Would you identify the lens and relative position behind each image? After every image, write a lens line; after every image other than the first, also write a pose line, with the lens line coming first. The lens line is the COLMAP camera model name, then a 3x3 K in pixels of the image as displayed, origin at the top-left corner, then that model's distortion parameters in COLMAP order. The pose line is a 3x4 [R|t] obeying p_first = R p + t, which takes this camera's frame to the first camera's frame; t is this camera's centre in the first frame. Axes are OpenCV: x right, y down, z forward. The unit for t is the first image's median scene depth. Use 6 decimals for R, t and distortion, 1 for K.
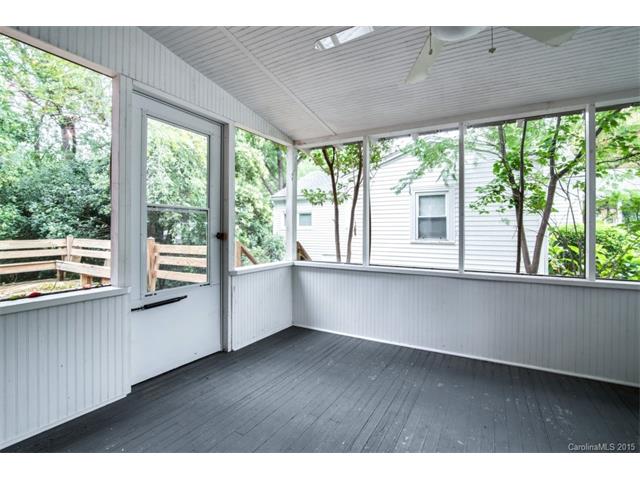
lens RADIAL K [[303.3, 0, 327.7], [0, 303.3, 237.9], [0, 0, 1]] dist [-0.002439, -0.000177]
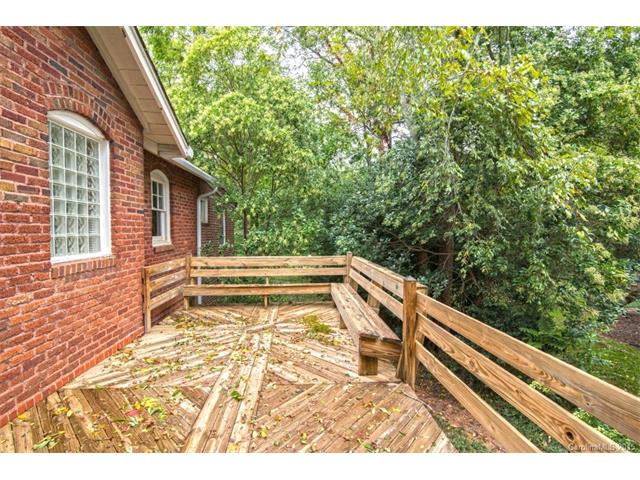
lens RADIAL K [[303.3, 0, 327.7], [0, 303.3, 237.9], [0, 0, 1]] dist [-0.002439, -0.000177]
pose [[0.575334, 0.021447, -0.817638, -0.183727], [-0.021440, 0.999708, 0.011137, -0.055595], [0.817638, 0.011123, 0.575626, 0.447669]]
